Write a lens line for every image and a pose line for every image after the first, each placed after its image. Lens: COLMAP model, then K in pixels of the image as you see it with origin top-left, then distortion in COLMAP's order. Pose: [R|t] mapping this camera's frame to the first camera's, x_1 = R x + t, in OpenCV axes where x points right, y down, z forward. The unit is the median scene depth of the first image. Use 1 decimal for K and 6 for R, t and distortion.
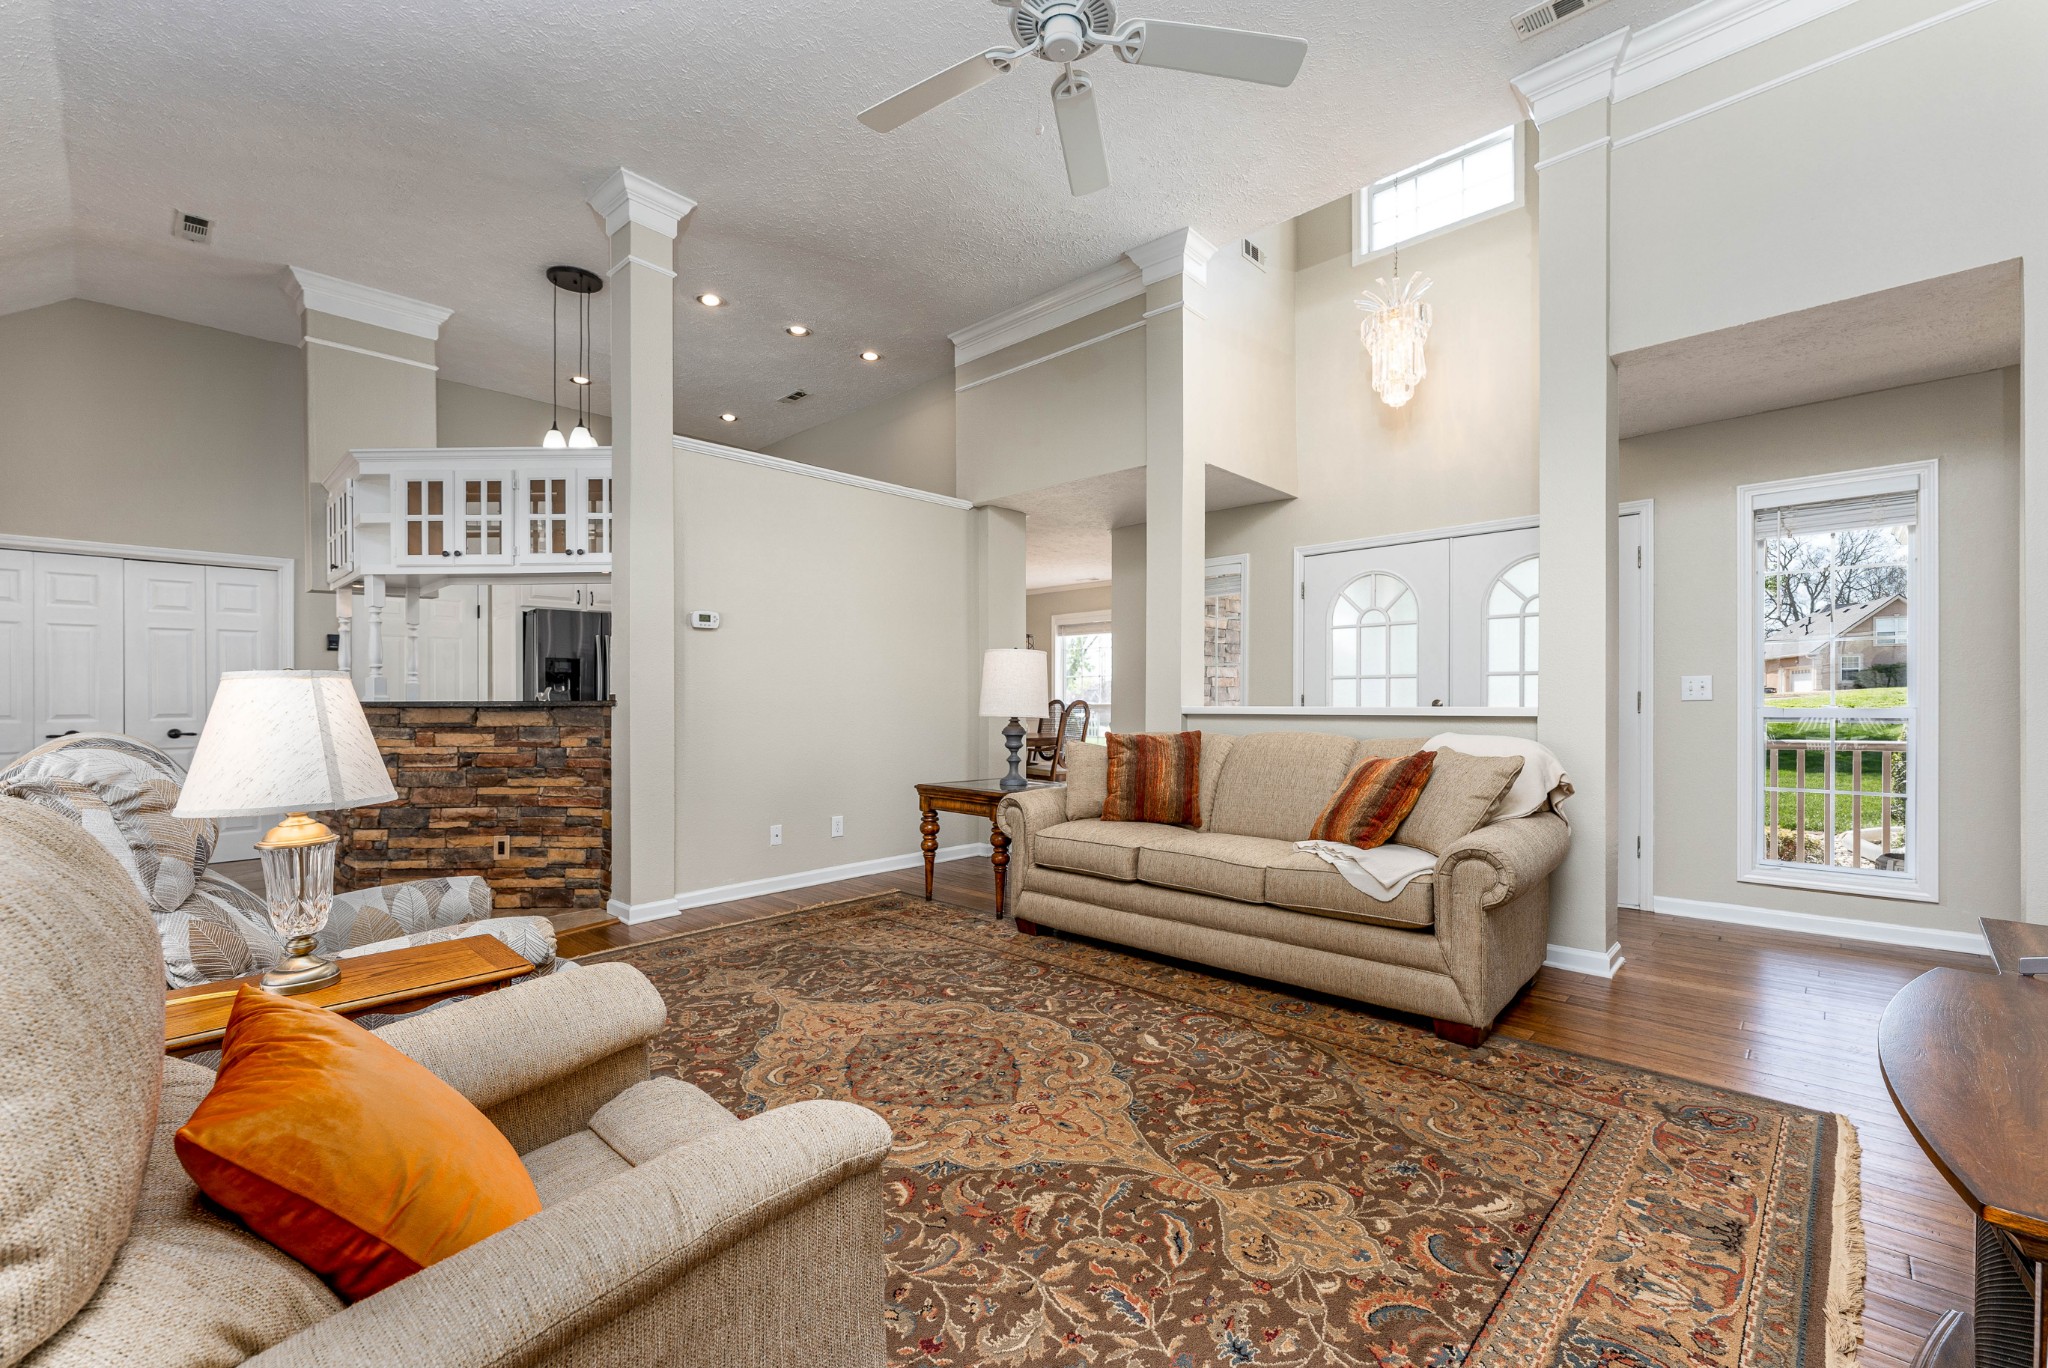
lens RADIAL K [[857.6, 0, 1043.5], [0, 857.6, 704.8], [0, 0, 1]] dist [0.000092, -0.000036]
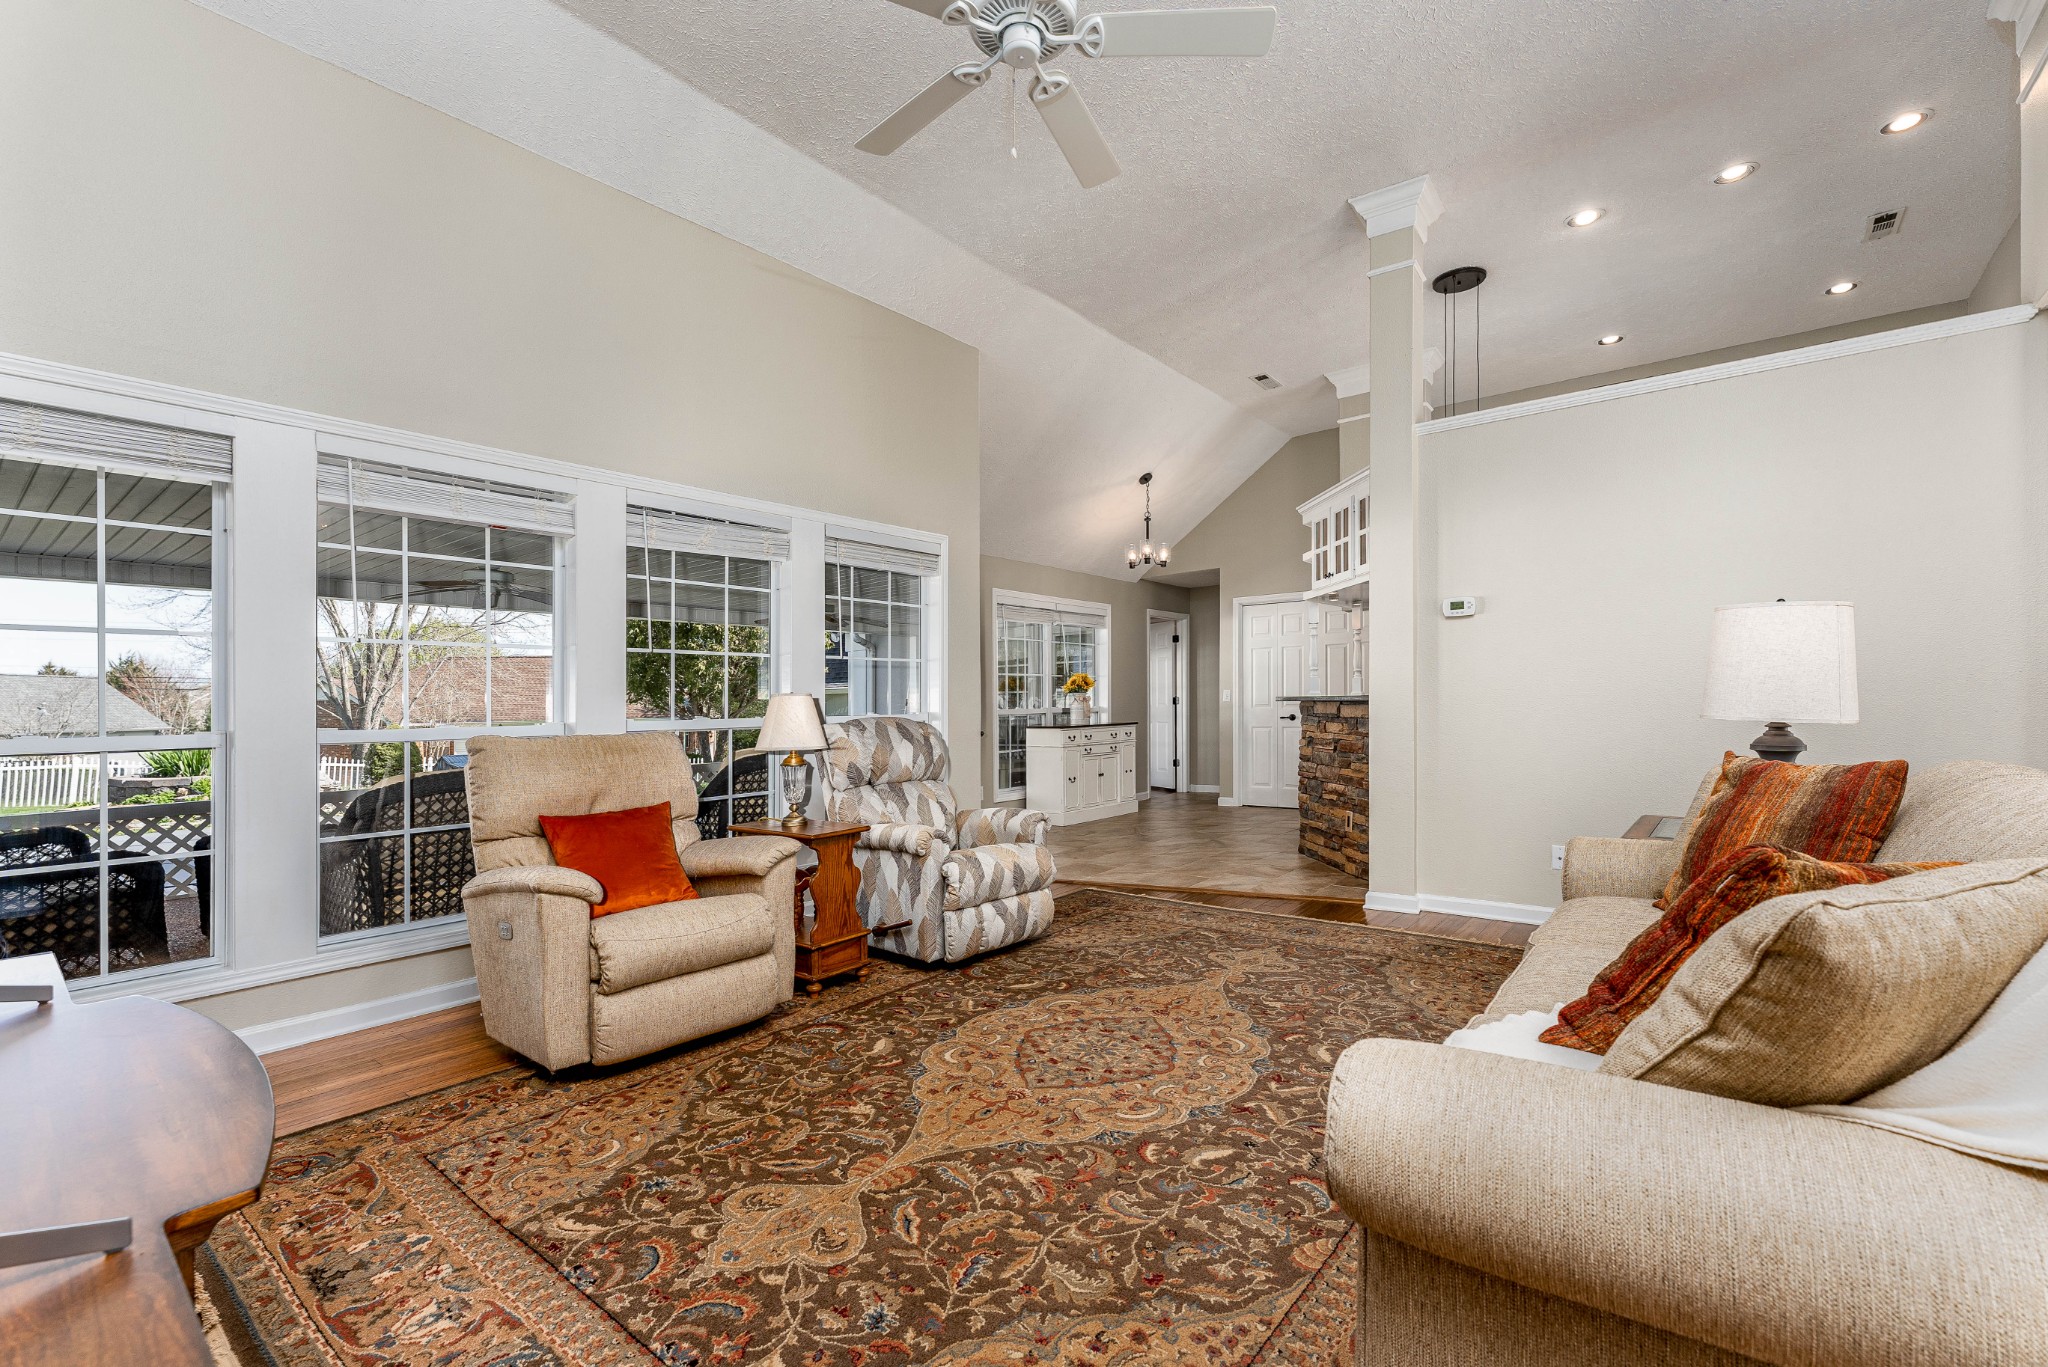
lens RADIAL K [[885.9, 0, 1035.5], [0, 885.9, 717.9], [0, 0, 1]] dist [0.000829, -0.000081]
pose [[0.090164, 0.022987, -0.995662, 0.834708], [0.009273, 0.999671, 0.023920, -0.011779], [0.995884, -0.011390, 0.089921, 0.738837]]
